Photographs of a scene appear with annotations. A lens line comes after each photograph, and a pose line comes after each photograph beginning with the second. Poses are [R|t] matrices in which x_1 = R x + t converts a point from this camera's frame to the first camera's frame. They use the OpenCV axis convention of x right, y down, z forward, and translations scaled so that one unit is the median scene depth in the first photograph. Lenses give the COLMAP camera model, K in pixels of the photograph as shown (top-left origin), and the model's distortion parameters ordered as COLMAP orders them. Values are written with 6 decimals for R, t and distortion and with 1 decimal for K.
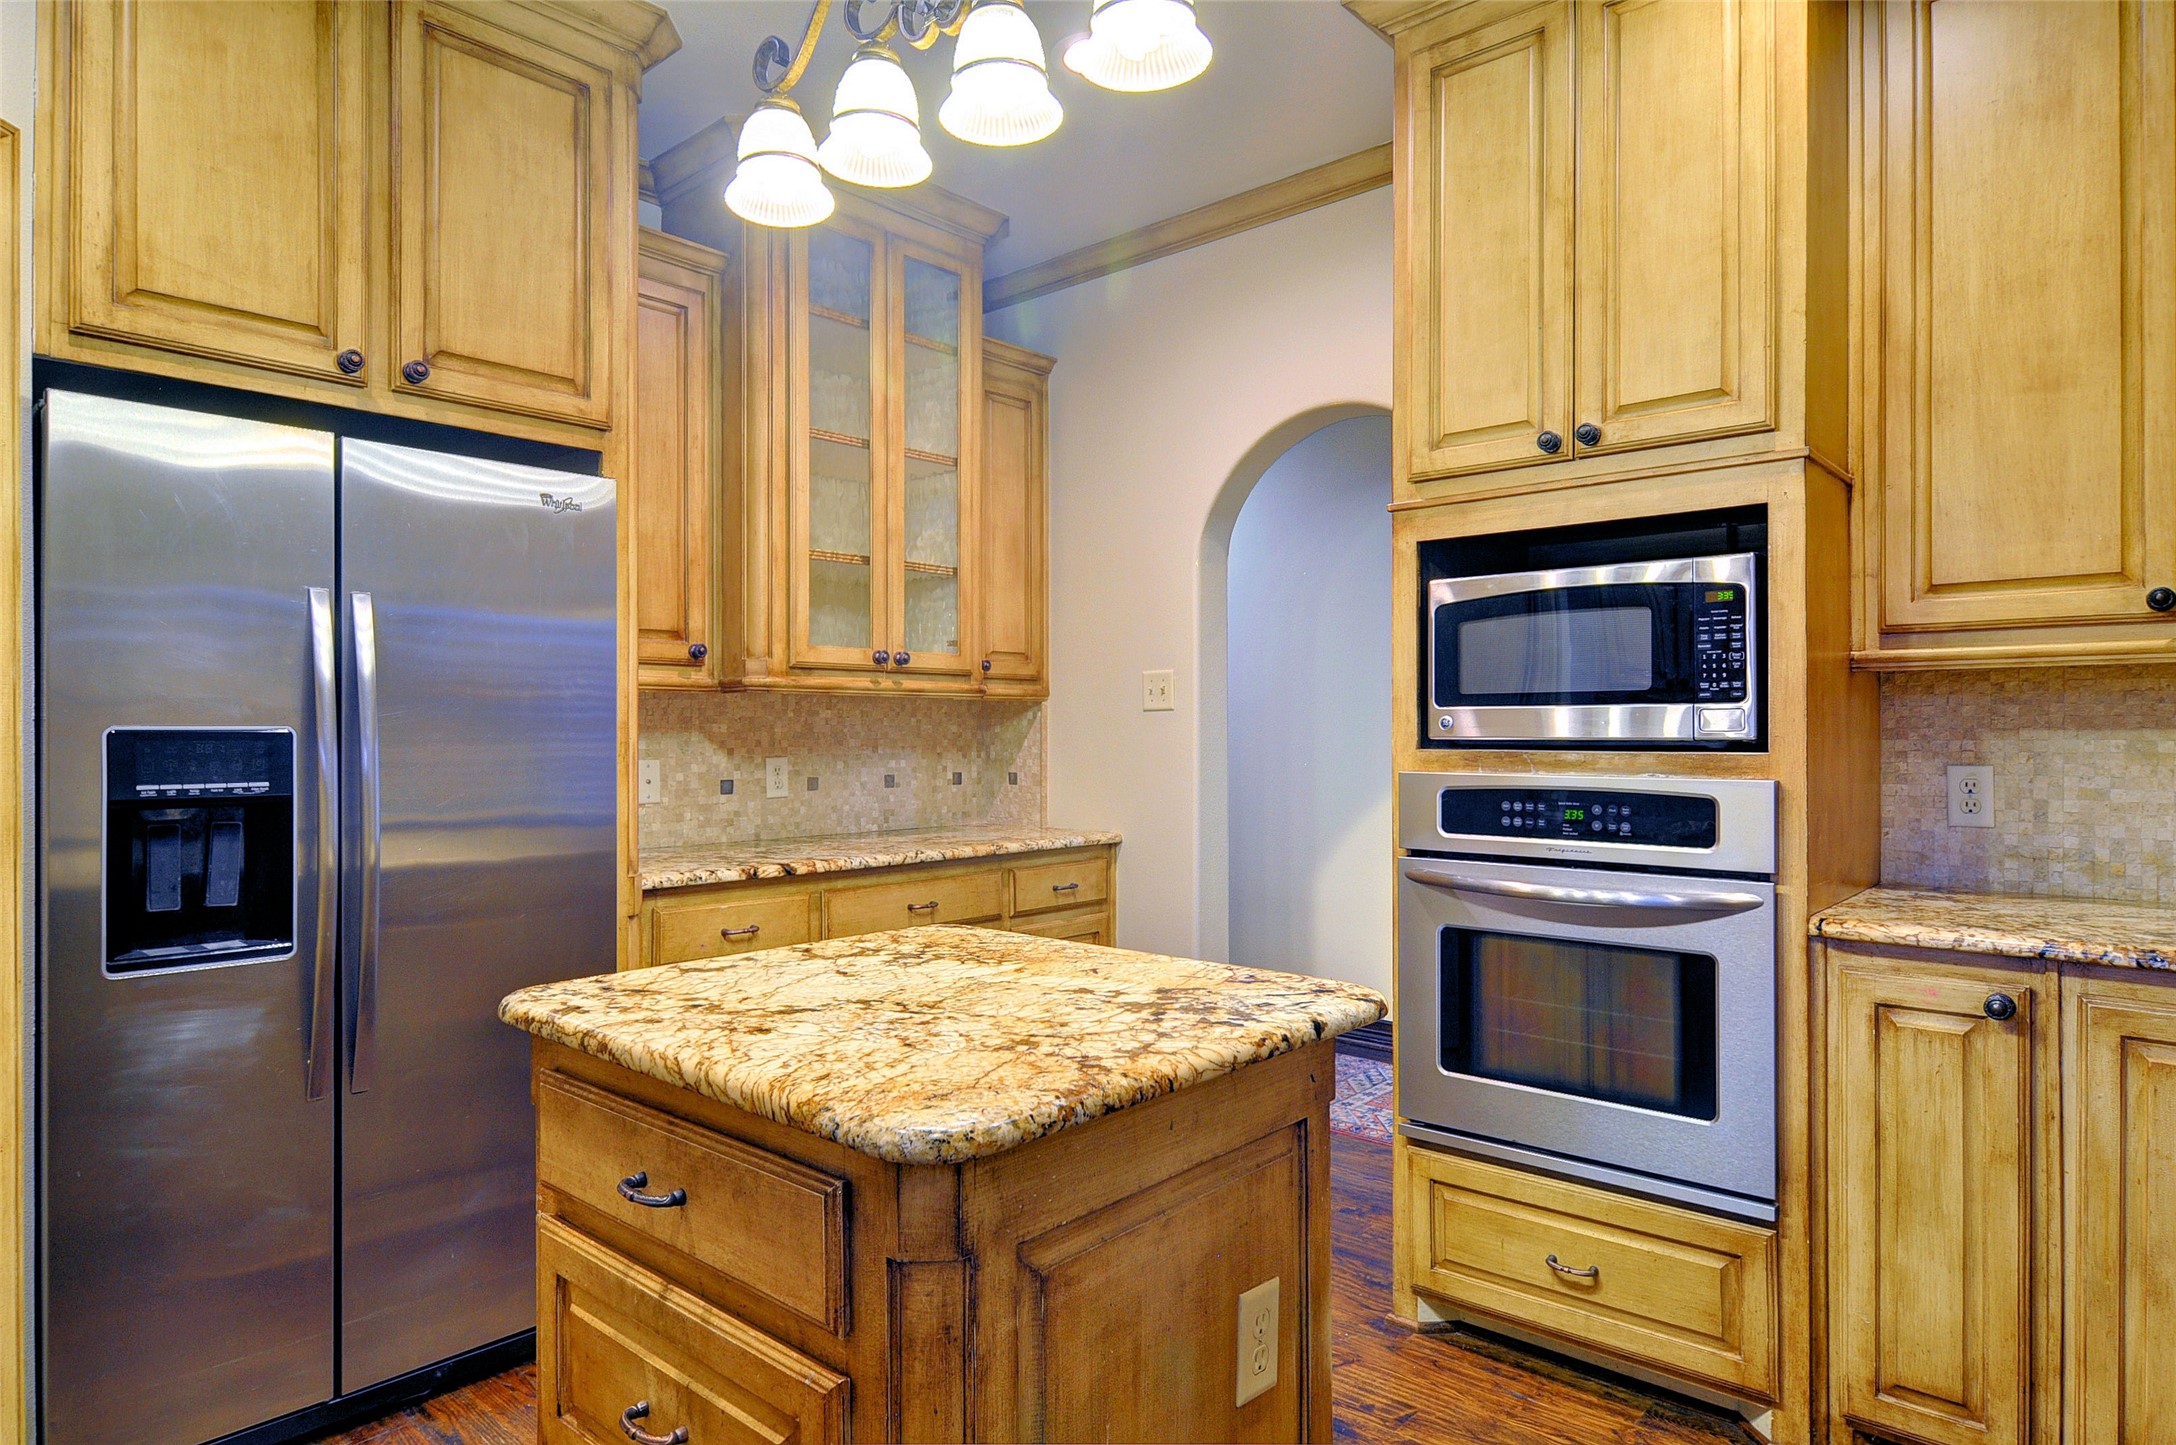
lens RADIAL K [[1255.3, 0, 1091.2], [0, 1255.3, 731.9], [0, 0, 1]] dist [0.007086, -0.000266]
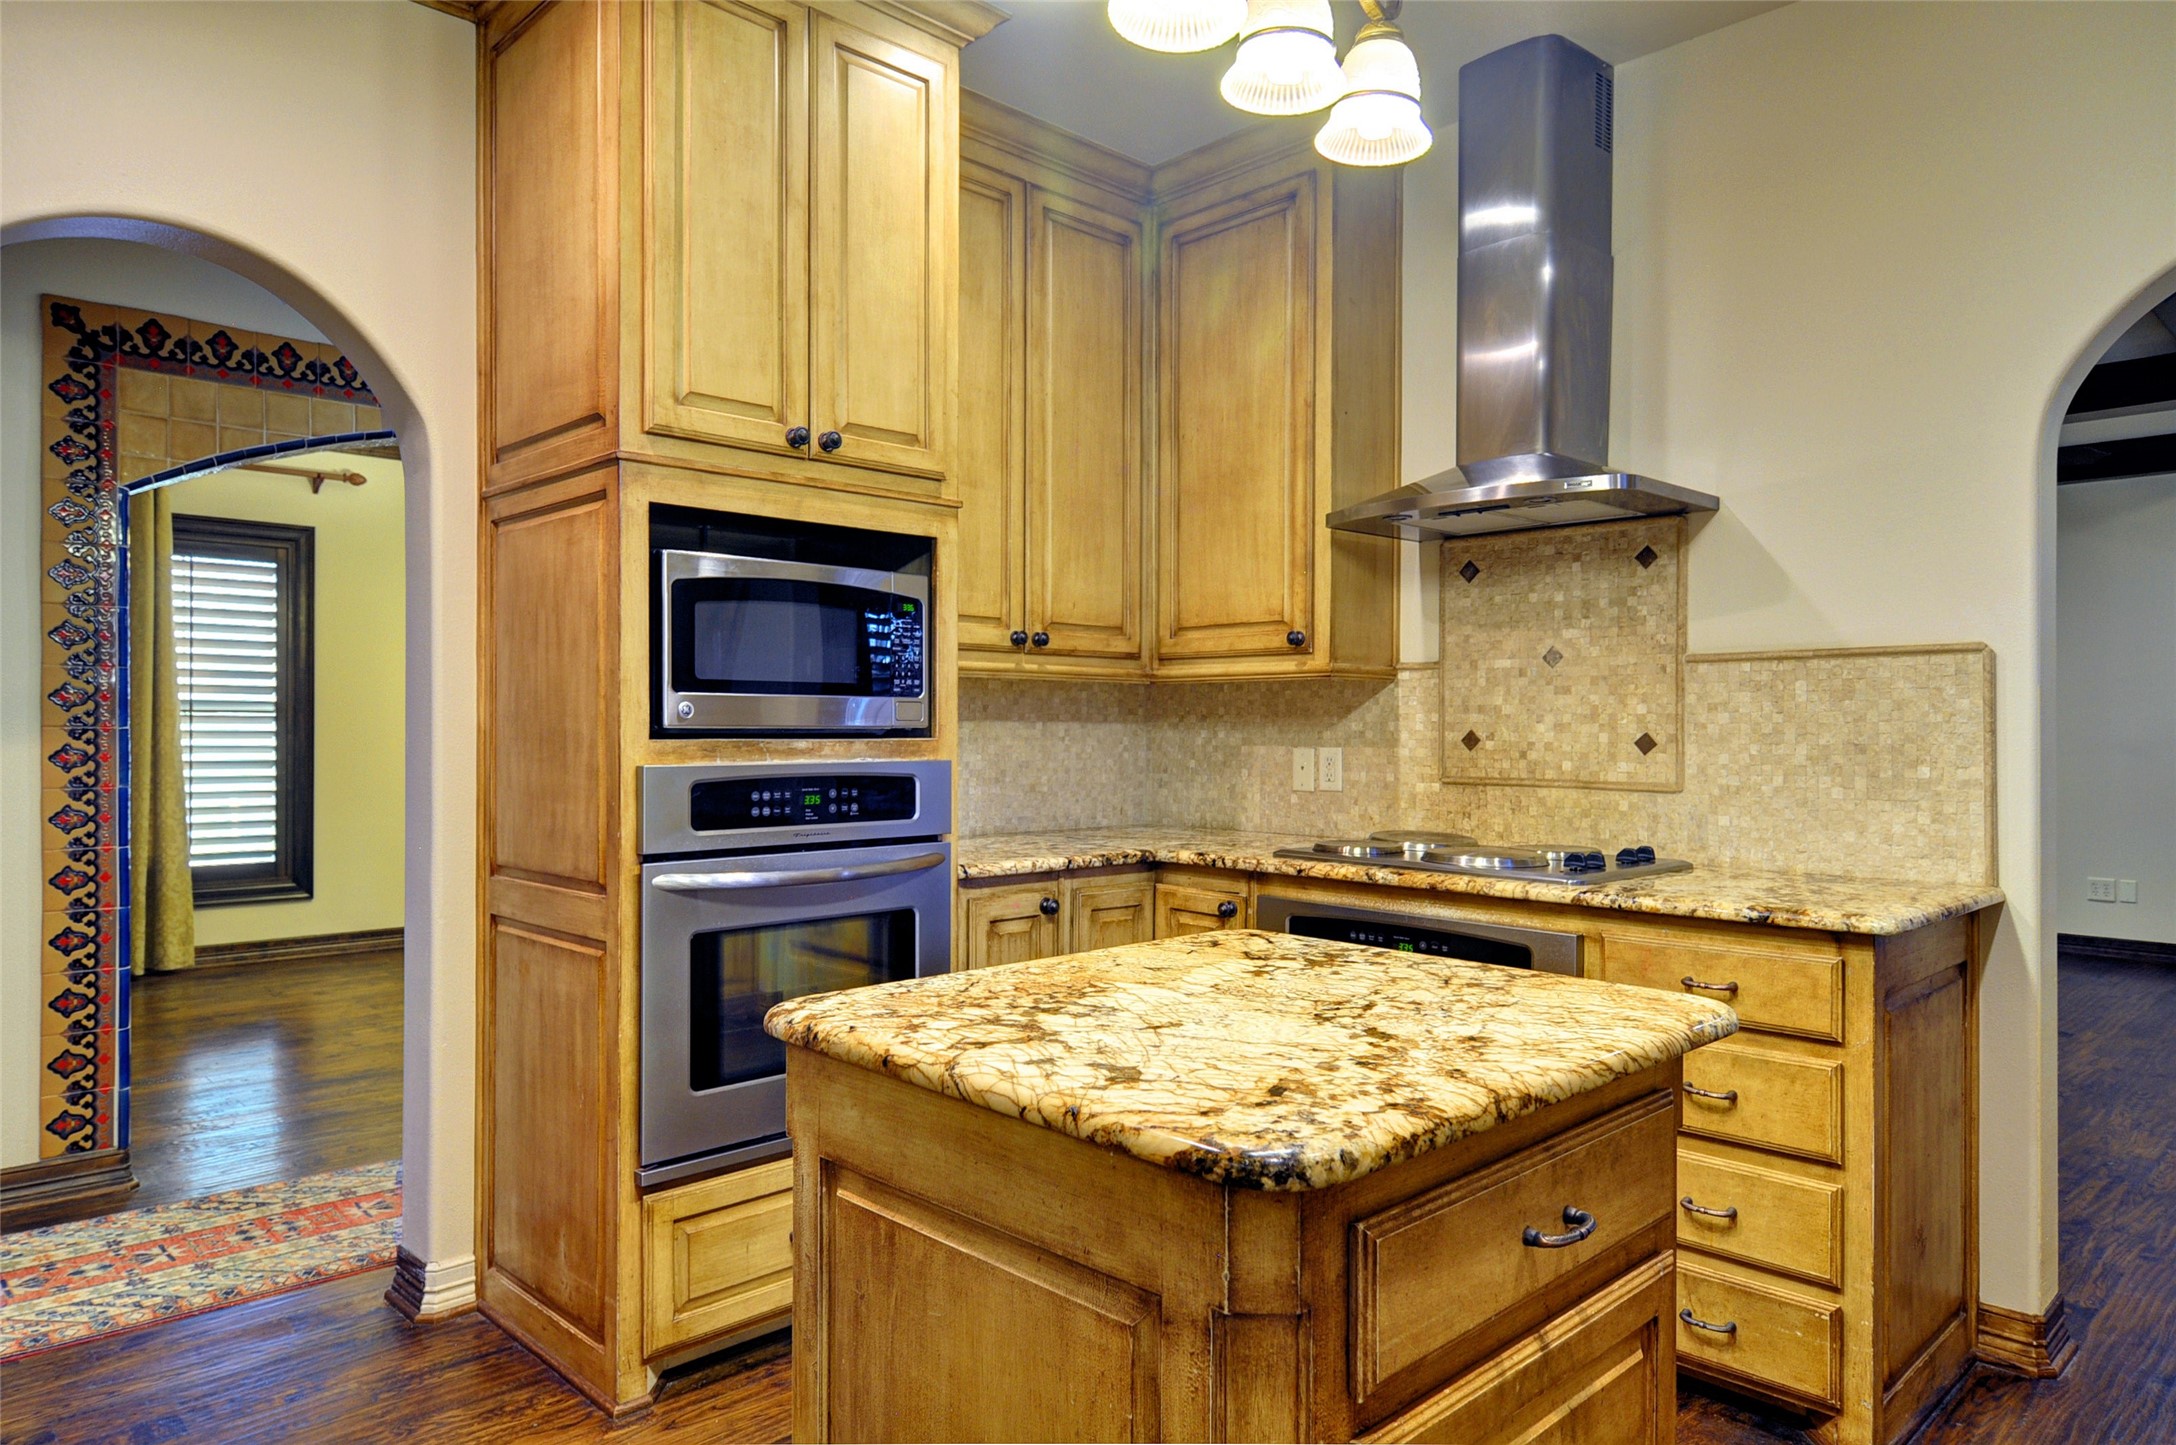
lens RADIAL K [[1368.2, 0, 1086.9], [0, 1368.2, 732.5], [0, 0, 1]] dist [0.005760, 0.000194]
pose [[0.071274, -0.004034, 0.997449, -0.765542], [-0.003146, 0.999986, 0.004269, 0.004482], [-0.997452, -0.003442, 0.071260, 0.720178]]
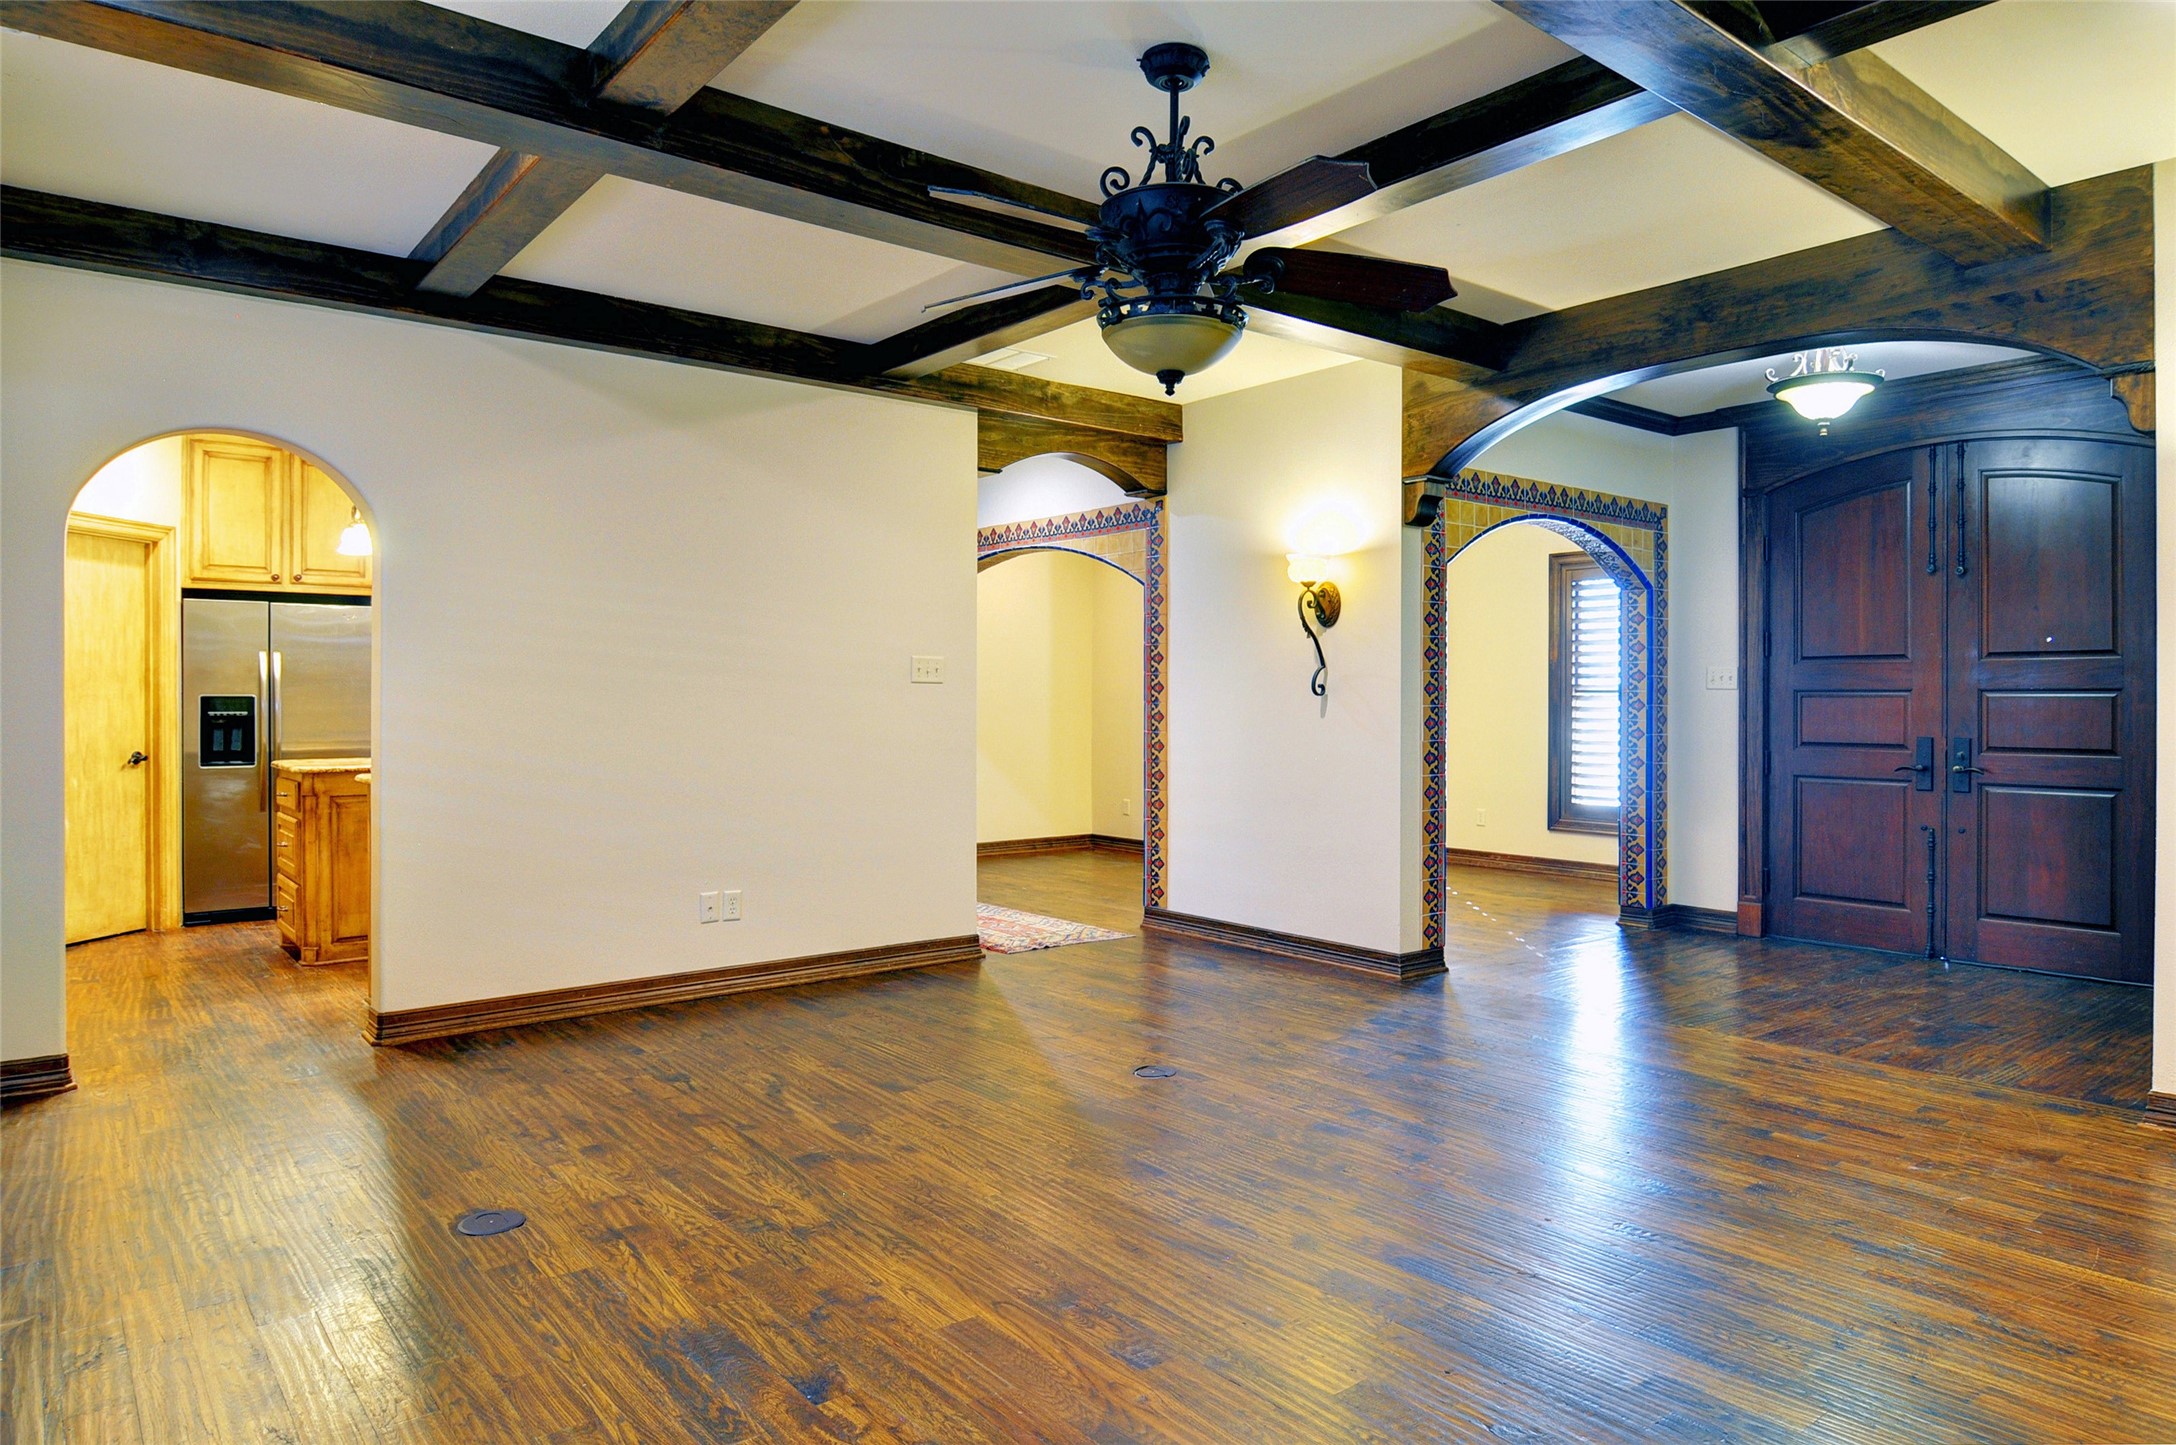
lens RADIAL K [[1336.0, 0, 1088.7], [0, 1336.0, 702.7], [0, 0, 1]] dist [0.000736, -0.000354]
pose [[0.986918, 0.001554, -0.161218, 1.808986], [-0.000891, 0.999991, 0.004188, -0.000648], [0.161223, -0.003990, 0.986910, -1.815408]]
